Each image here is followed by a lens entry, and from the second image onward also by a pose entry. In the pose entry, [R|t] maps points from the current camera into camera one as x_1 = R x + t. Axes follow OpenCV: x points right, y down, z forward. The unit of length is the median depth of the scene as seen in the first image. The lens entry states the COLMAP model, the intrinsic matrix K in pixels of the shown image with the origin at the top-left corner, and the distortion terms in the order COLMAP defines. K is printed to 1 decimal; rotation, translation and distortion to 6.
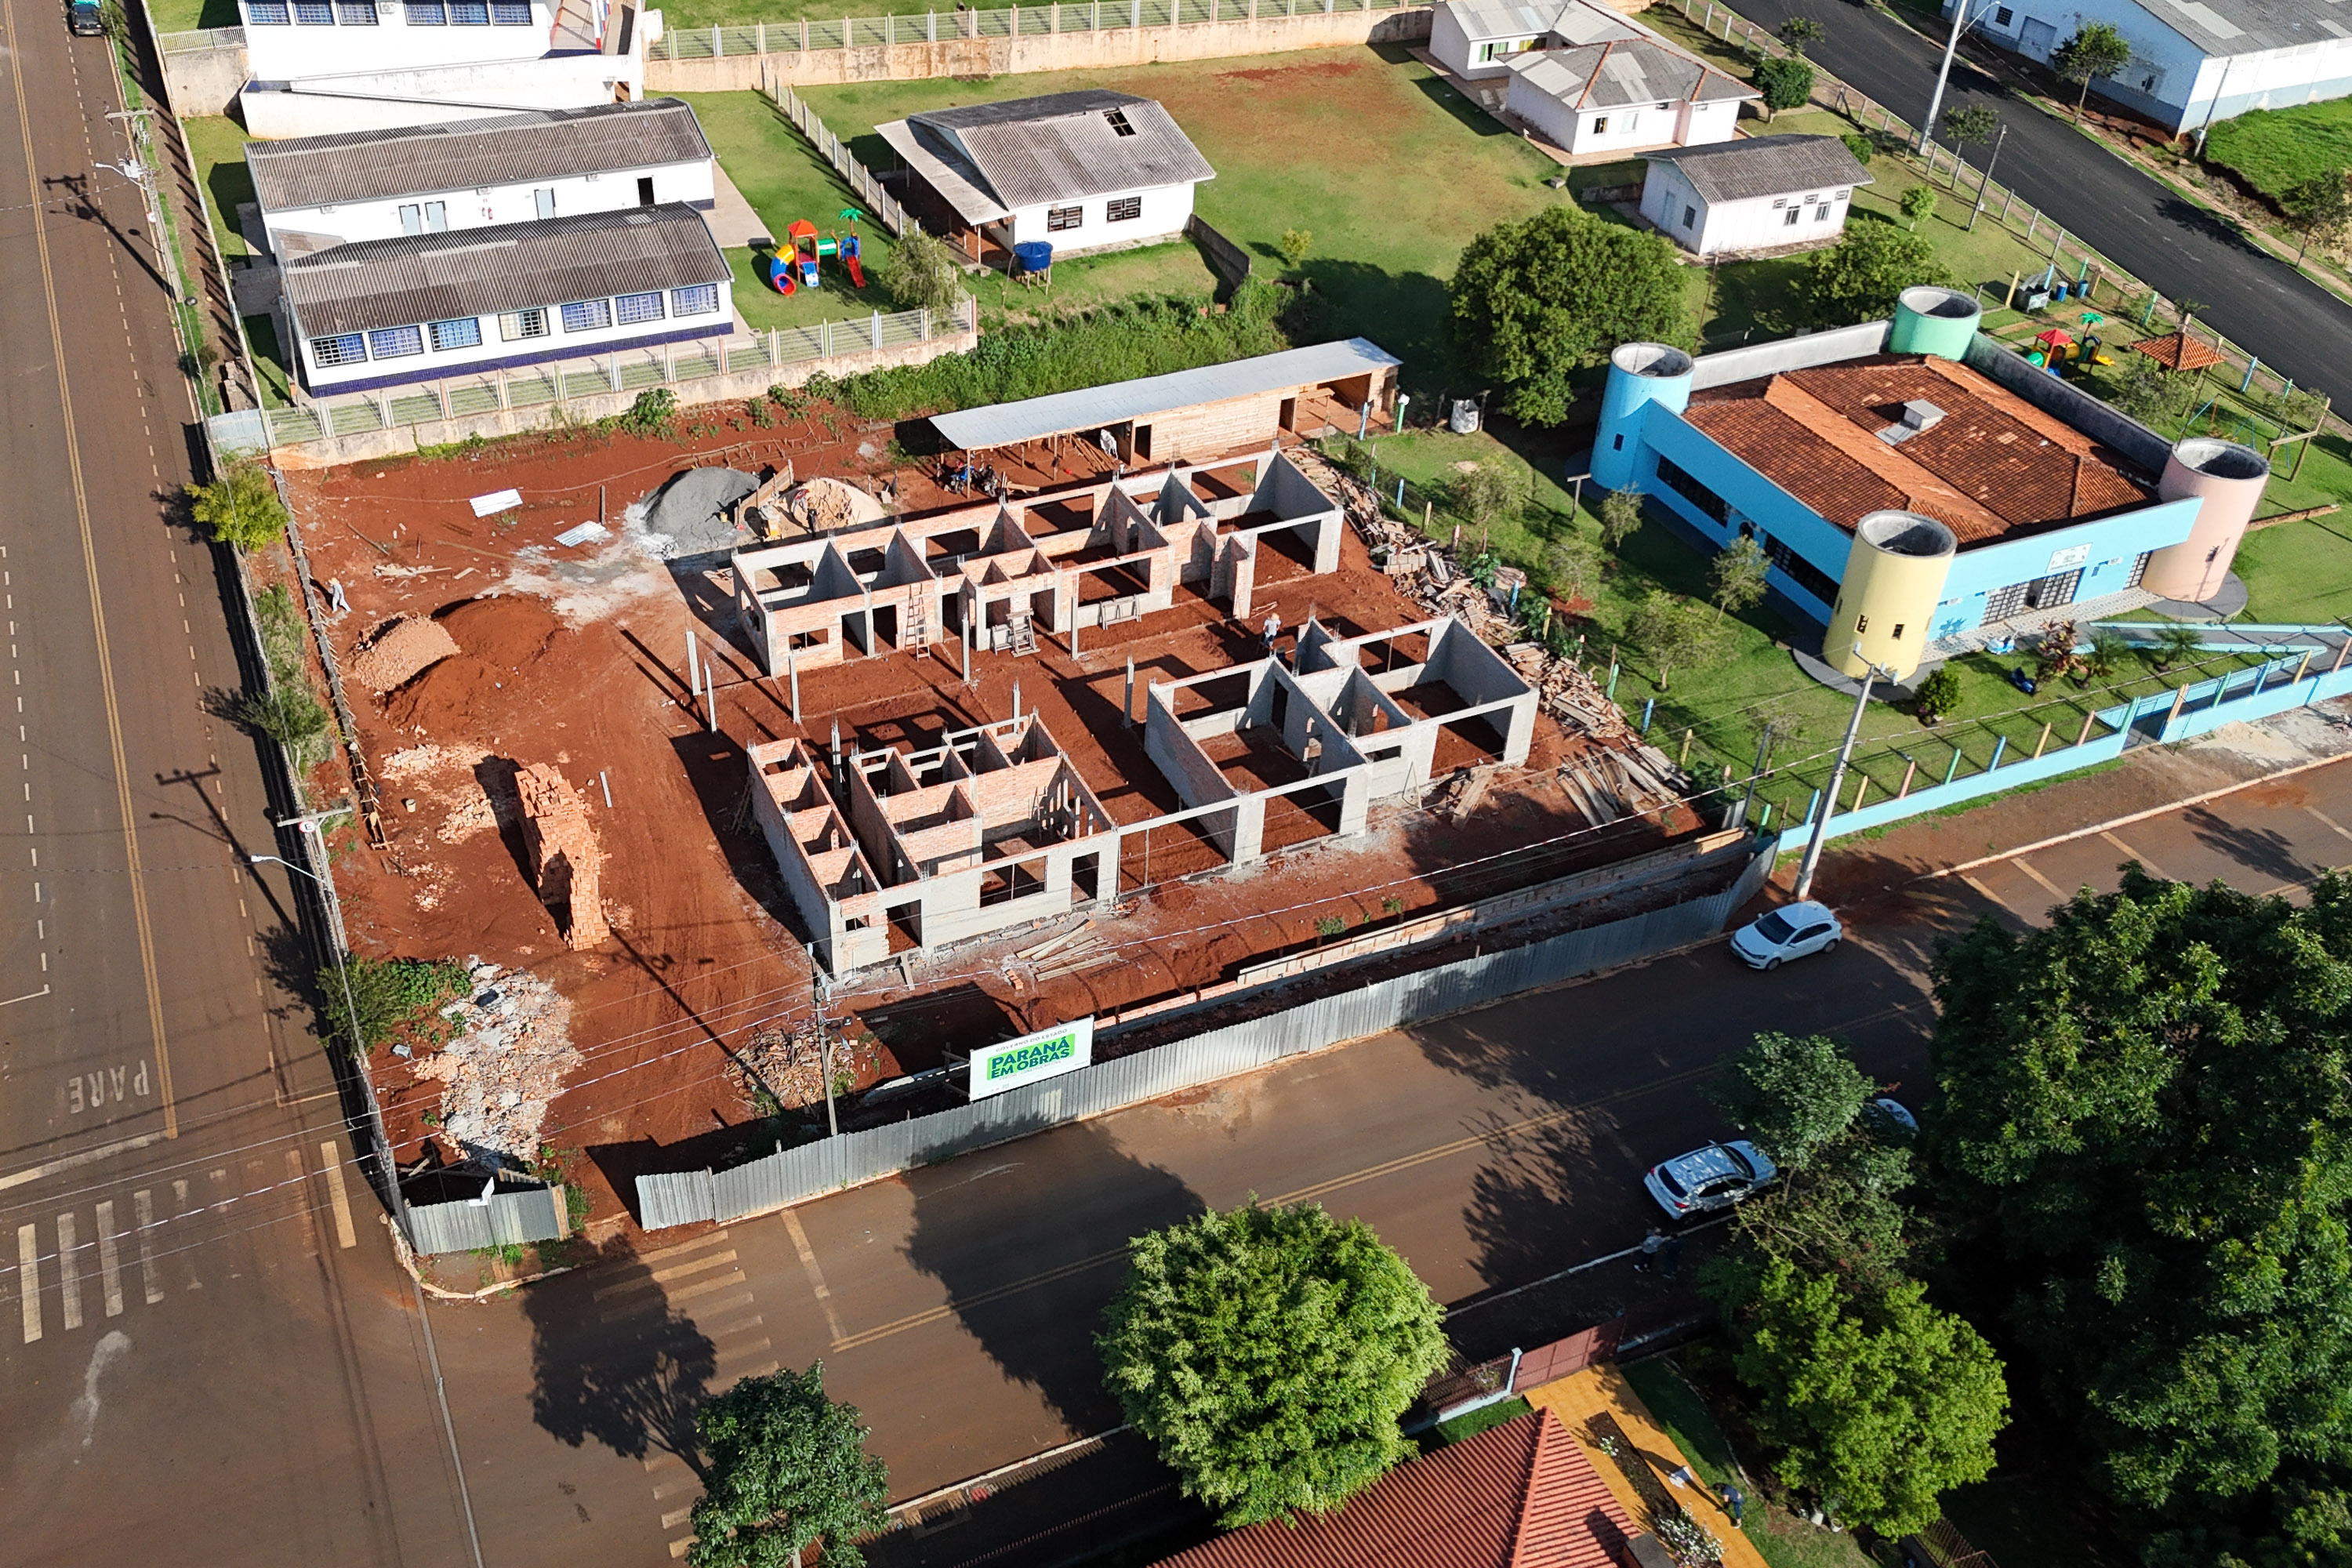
lens RADIAL K [[2095.0, 0, 1176.0], [0, 2095.0, 784.0], [0, 0, 1]] dist [0.100697, -0.119056]
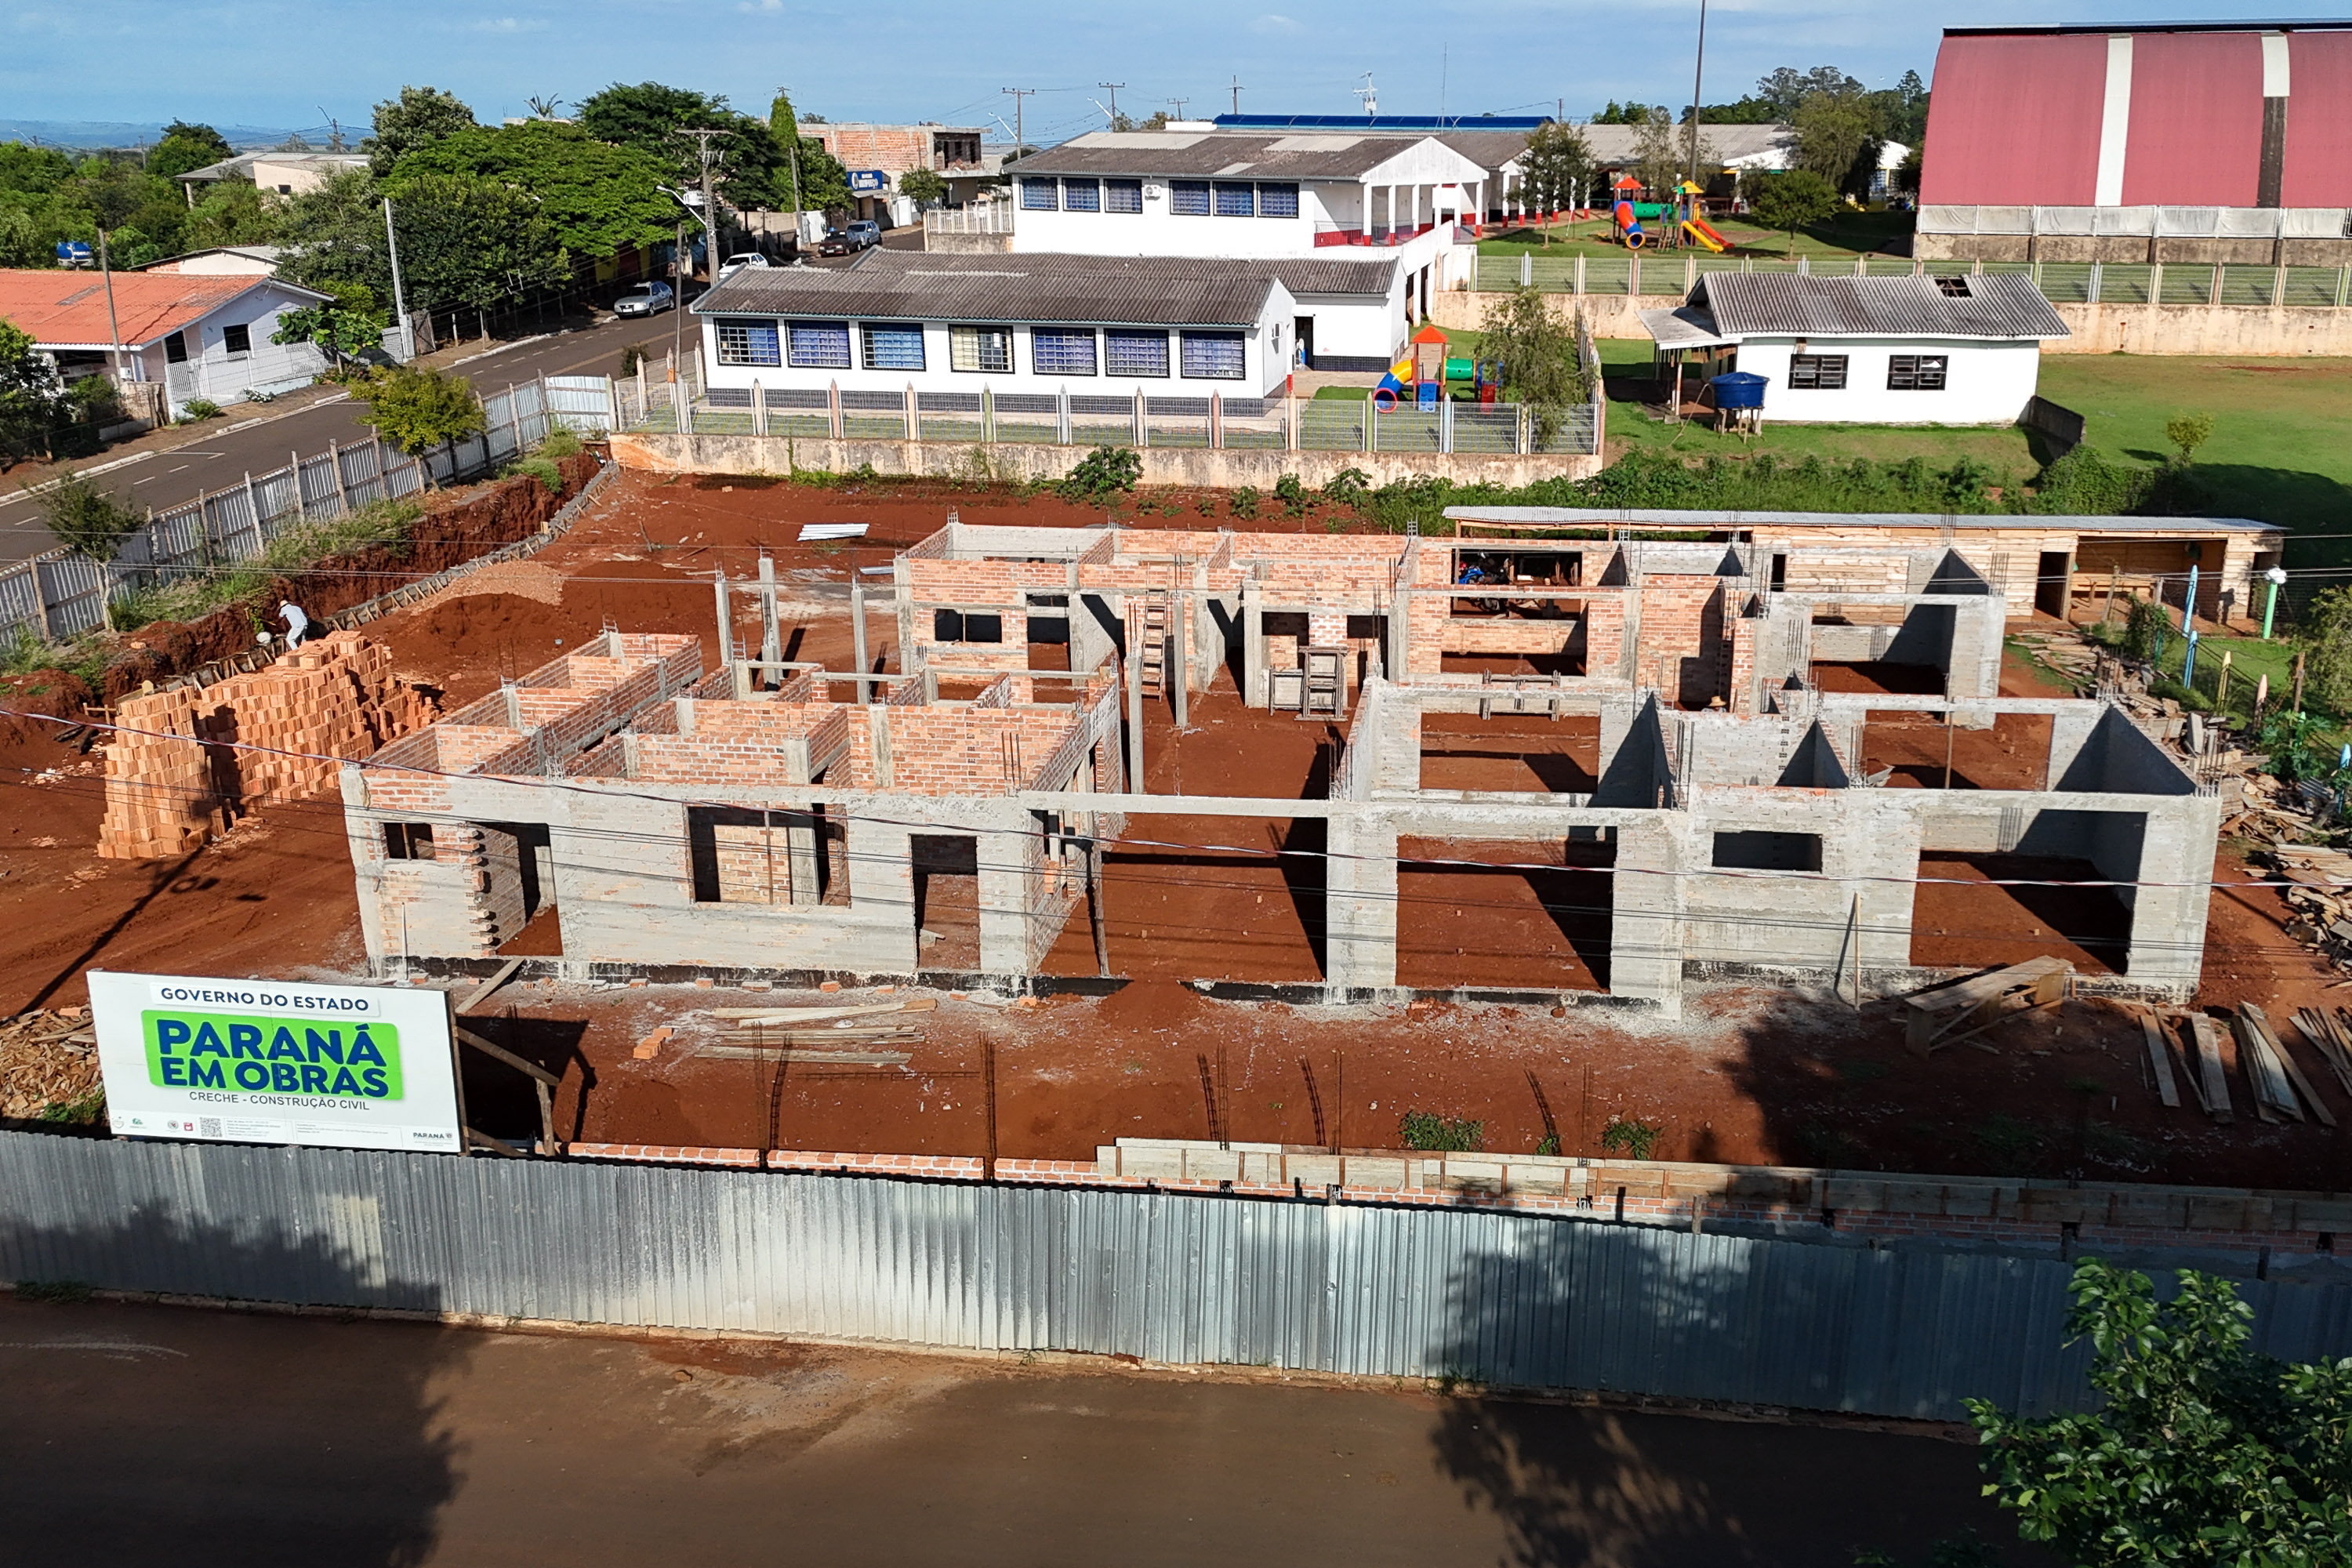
lens RADIAL K [[2098.7, 0, 1410.9], [0, 2098.7, 780.1], [0, 0, 1]] dist [0.121374, -0.127836]
pose [[0.877175, 0.116196, -0.465899, 0.179387], [-0.275460, 0.916513, -0.290045, 0.090630], [0.393301, 0.382756, 0.835950, 0.481434]]
